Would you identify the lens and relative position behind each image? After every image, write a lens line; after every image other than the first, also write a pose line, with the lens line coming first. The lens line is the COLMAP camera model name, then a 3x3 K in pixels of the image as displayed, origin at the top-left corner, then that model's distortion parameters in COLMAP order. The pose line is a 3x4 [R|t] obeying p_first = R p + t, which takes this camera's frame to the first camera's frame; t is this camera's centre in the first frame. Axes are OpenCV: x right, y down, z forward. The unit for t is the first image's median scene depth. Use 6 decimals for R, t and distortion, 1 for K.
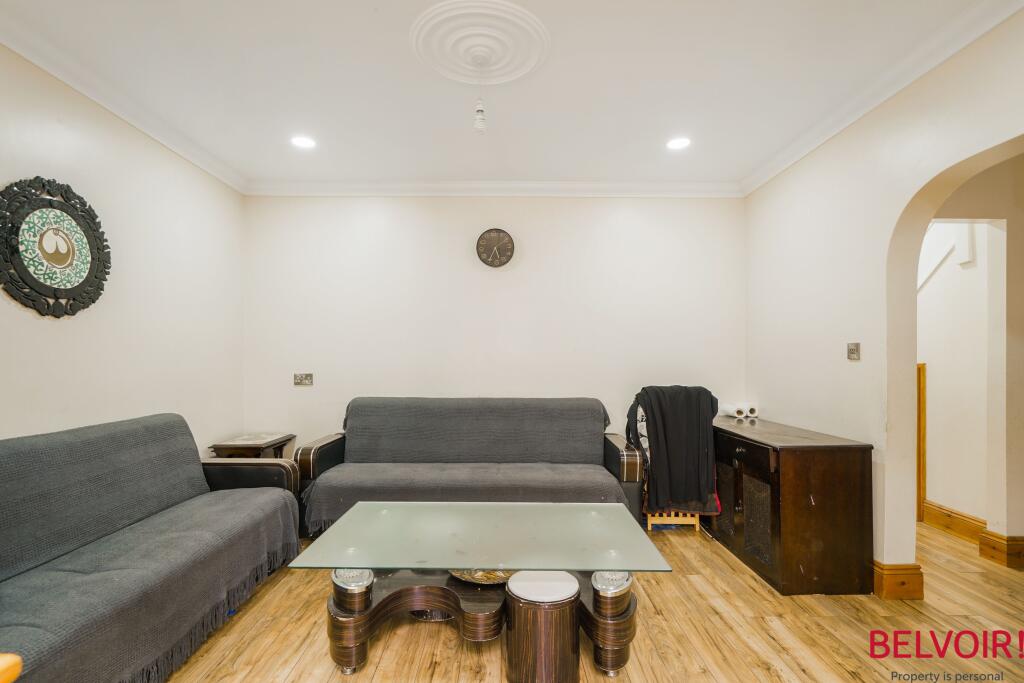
lens RADIAL K [[490.9, 0, 511.4], [0, 490.9, 361.0], [0, 0, 1]] dist [-0.003796, 0.000027]
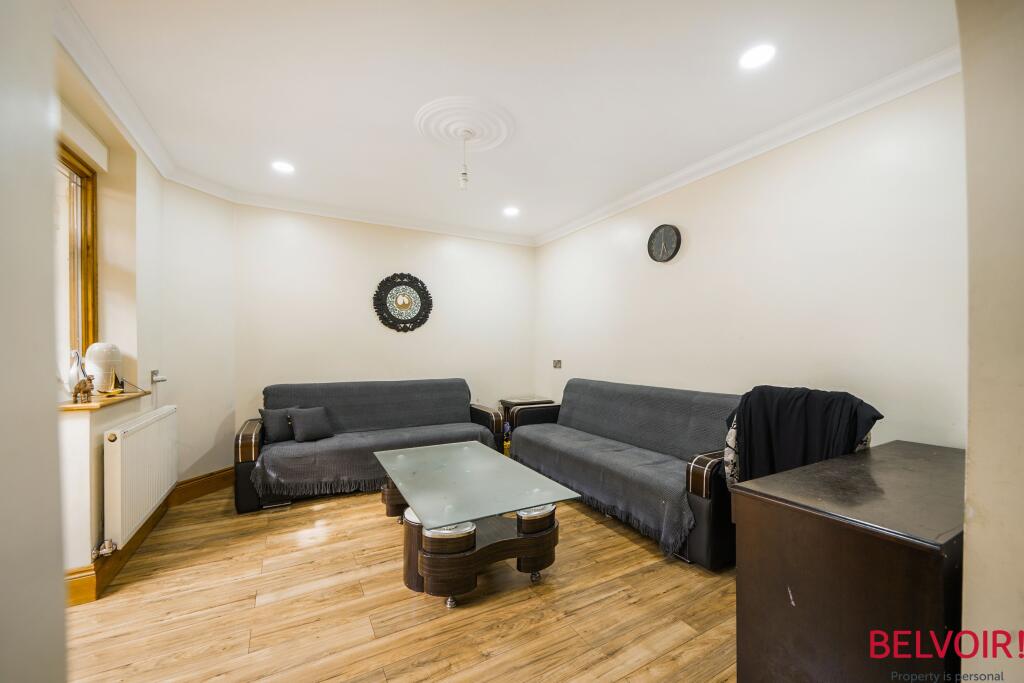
lens RADIAL K [[393.1, 0, 508.0], [0, 393.1, 352.3], [0, 0, 1]] dist [-0.000622, 0.000072]
pose [[0.483157, 0.004926, -0.875520, 0.917316], [-0.004122, 0.999986, 0.003352, -0.001869], [0.875524, 0.001989, 0.483170, 0.521651]]
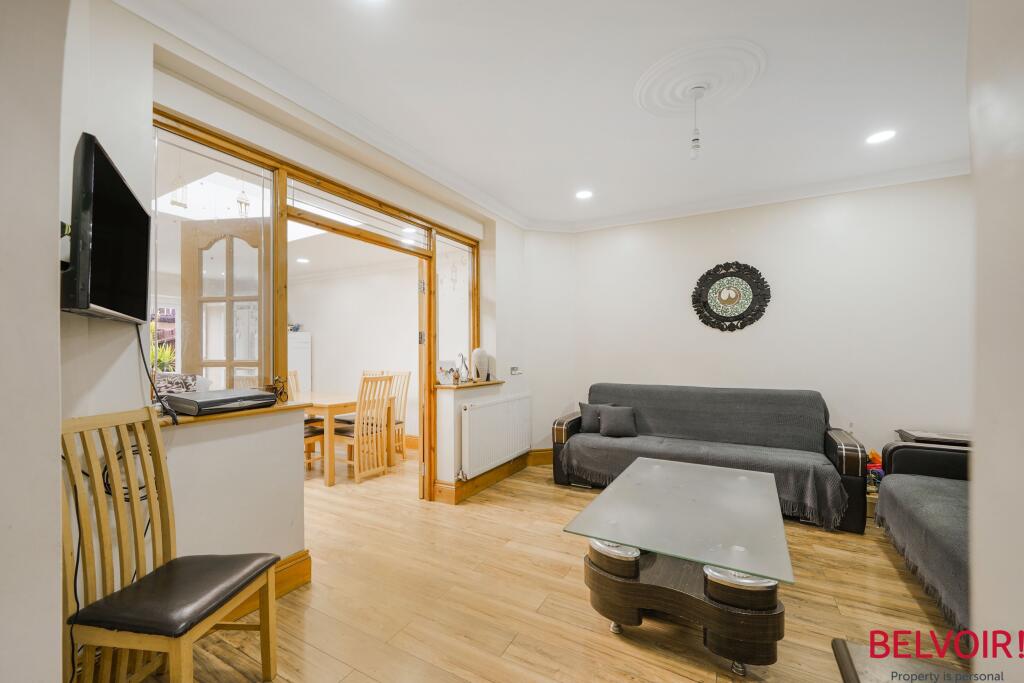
lens RADIAL K [[411.6, 0, 510.6], [0, 411.6, 351.8], [0, 0, 1]] dist [-0.002983, -0.000466]
pose [[-0.482799, -0.000624, -0.875731, 0.932706], [-0.001895, 0.999998, 0.000332, -0.005080], [0.875729, 0.001819, -0.482799, 1.005850]]
